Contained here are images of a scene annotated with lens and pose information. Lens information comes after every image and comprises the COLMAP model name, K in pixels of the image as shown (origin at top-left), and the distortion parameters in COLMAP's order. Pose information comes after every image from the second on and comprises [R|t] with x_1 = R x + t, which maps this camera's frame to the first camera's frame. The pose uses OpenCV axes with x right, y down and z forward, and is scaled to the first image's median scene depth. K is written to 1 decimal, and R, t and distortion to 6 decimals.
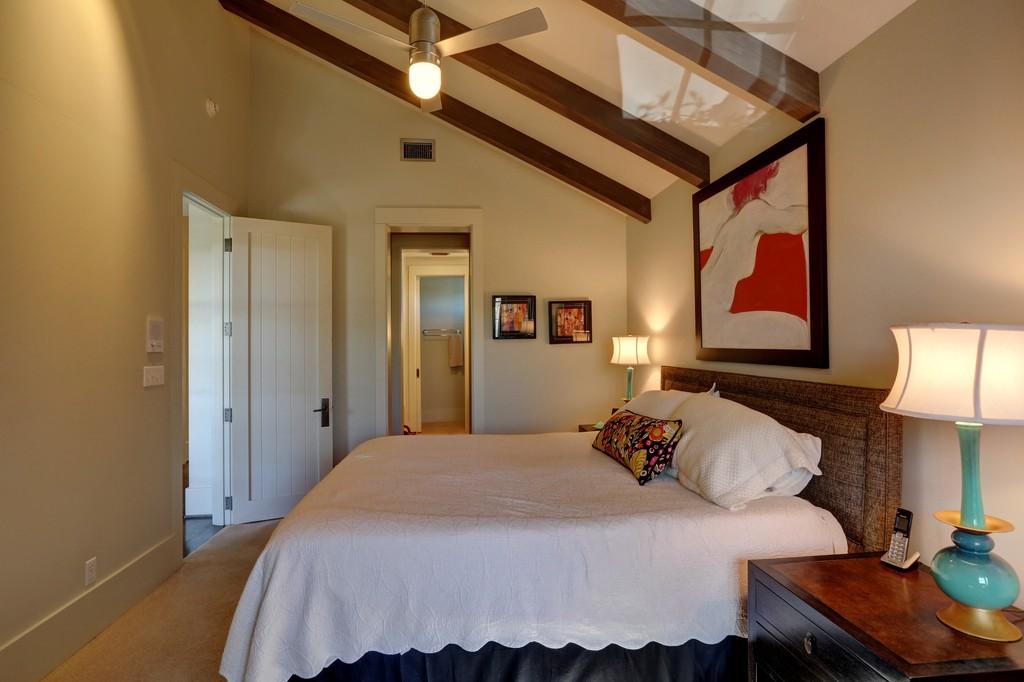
lens RADIAL K [[536.6, 0, 515.1], [0, 536.6, 337.3], [0, 0, 1]] dist [-0.004043, -0.000059]
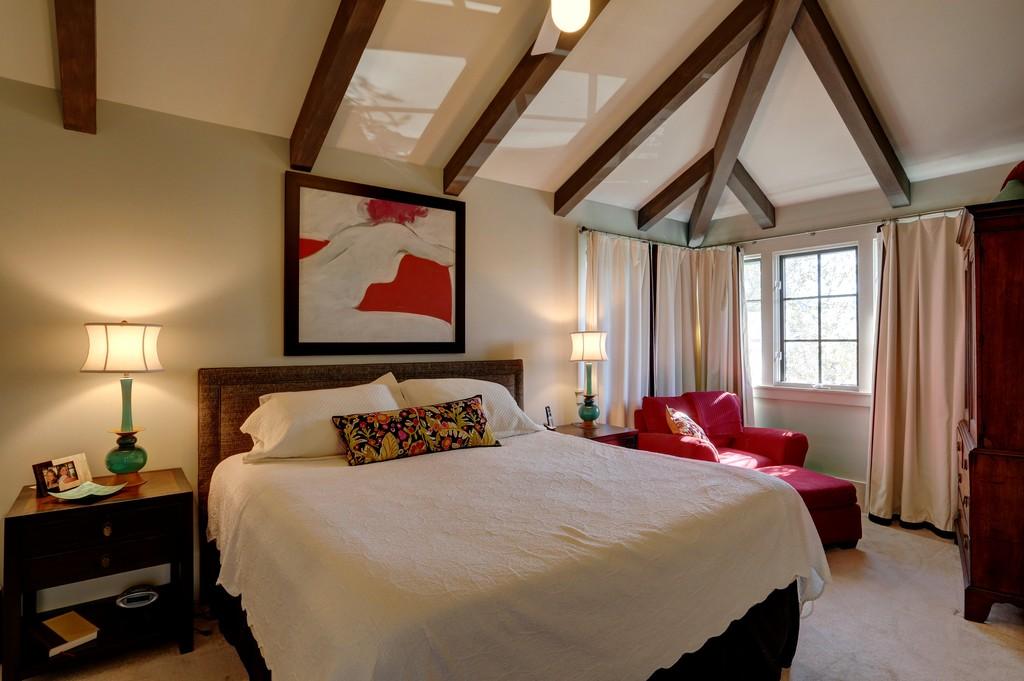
lens RADIAL K [[536.6, 0, 515.1], [0, 536.6, 336.8], [0, 0, 1]] dist [-0.004043, -0.000059]
pose [[-0.503186, 0.013081, 0.864079, -0.803771], [-0.002697, 0.999857, -0.016707, 0.030078], [-0.864174, -0.010737, -0.503078, 1.445634]]
